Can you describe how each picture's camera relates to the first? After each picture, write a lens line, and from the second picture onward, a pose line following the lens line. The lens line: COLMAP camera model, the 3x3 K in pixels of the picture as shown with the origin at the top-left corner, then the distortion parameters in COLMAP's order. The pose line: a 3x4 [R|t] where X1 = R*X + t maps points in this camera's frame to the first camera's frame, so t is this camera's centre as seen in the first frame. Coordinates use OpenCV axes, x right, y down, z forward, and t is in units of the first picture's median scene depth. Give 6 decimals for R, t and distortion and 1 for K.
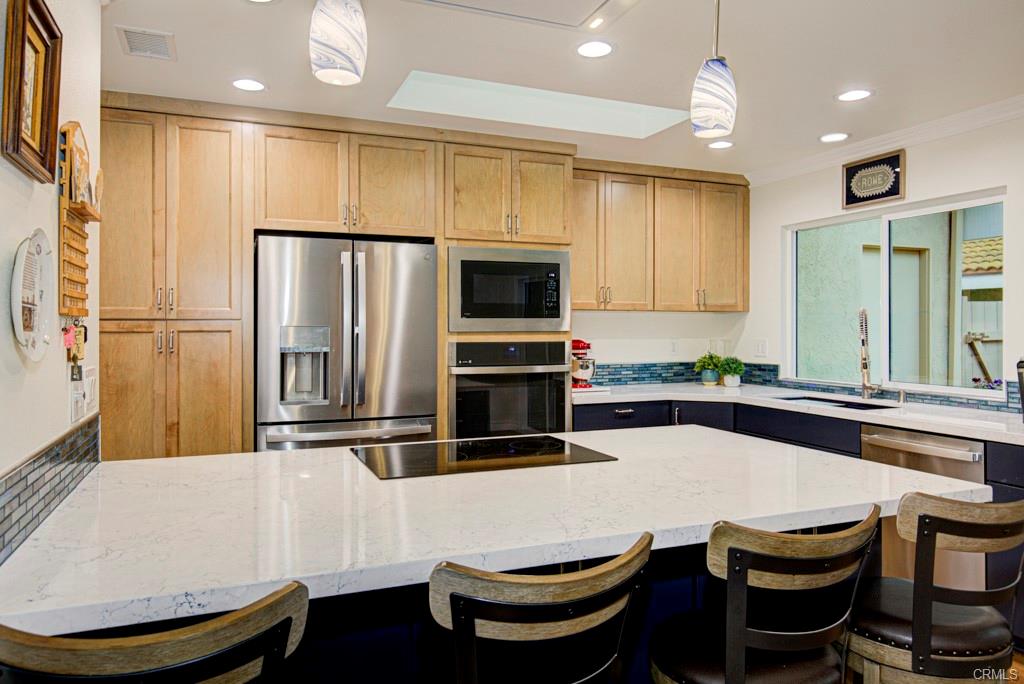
lens RADIAL K [[690.8, 0, 510.3], [0, 690.8, 331.8], [0, 0, 1]] dist [-0.002421, -0.001525]
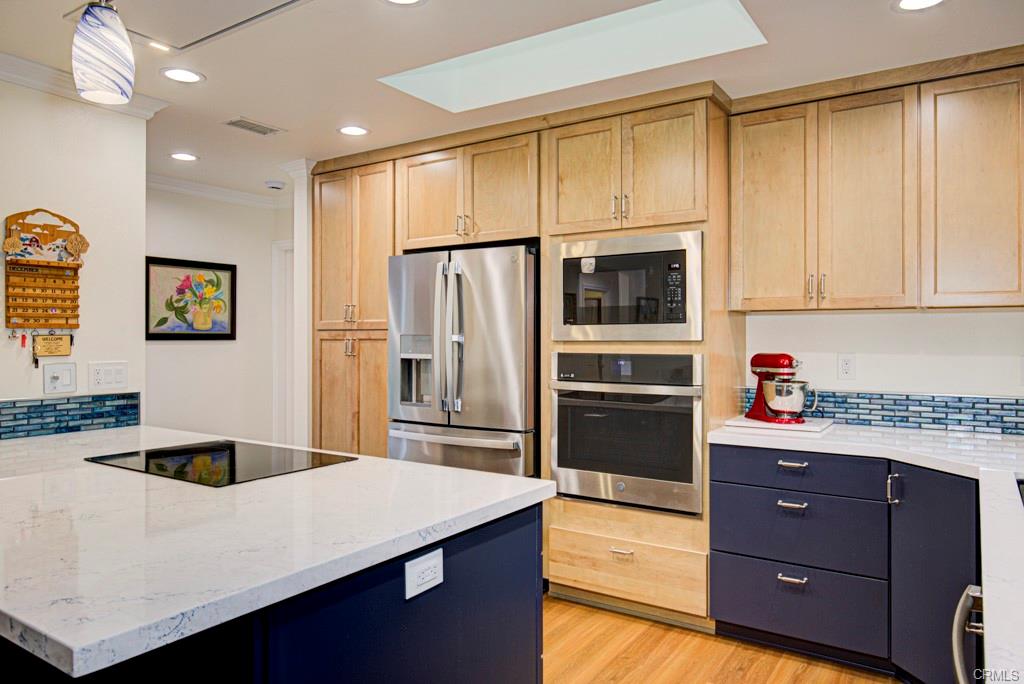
lens RADIAL K [[690.8, 0, 510.3], [0, 690.8, 331.8], [0, 0, 1]] dist [-0.002421, -0.001525]
pose [[0.561489, -0.005301, -0.827467, 0.572581], [-0.004215, 0.999948, -0.009267, -0.002813], [0.827473, 0.008691, 0.561438, 0.426658]]
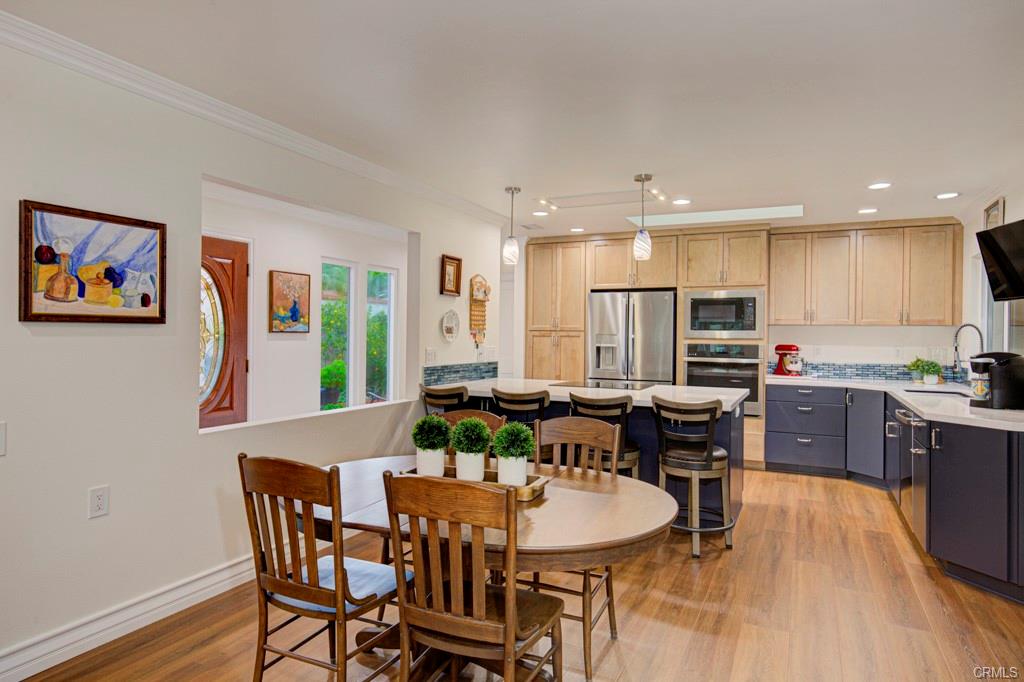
lens RADIAL K [[607.5, 0, 510.8], [0, 607.5, 335.3], [0, 0, 1]] dist [0.000146, 0.001570]
pose [[0.666189, 0.007905, -0.745741, 0.756216], [-0.014447, 0.999893, -0.002307, 0.003154], [0.745643, 0.012310, 0.666232, -0.394757]]
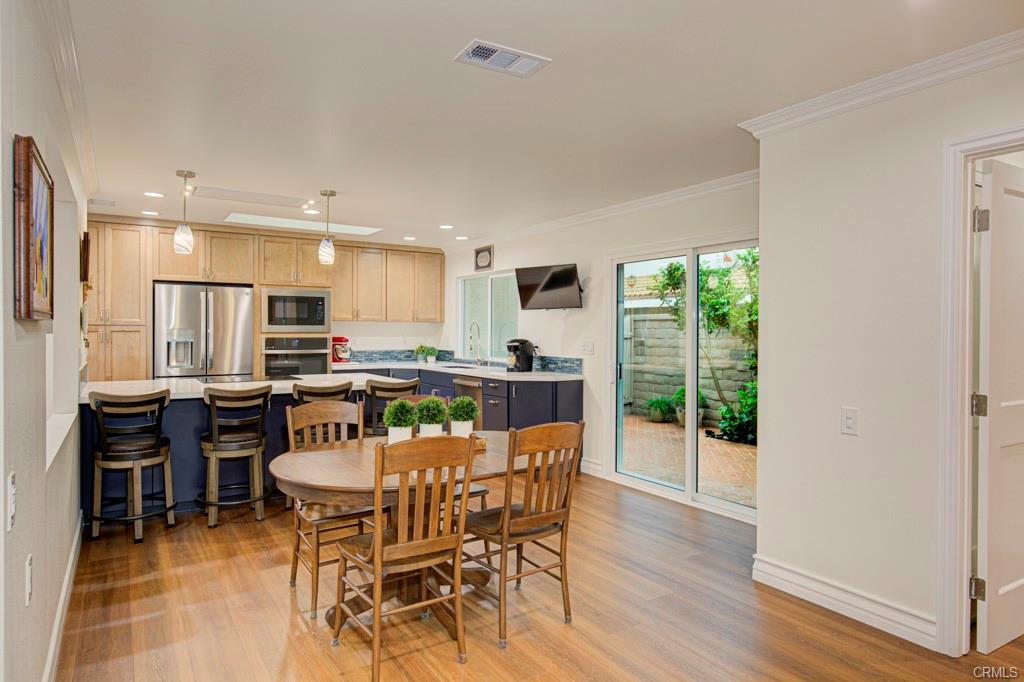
lens RADIAL K [[607.5, 0, 510.8], [0, 607.5, 335.3], [0, 0, 1]] dist [0.000146, 0.001570]
pose [[0.982704, 0.003012, 0.185159, 0.267563], [-0.003079, 0.999995, 0.000076, 0.006122], [-0.185158, -0.000645, 0.982708, -0.765459]]
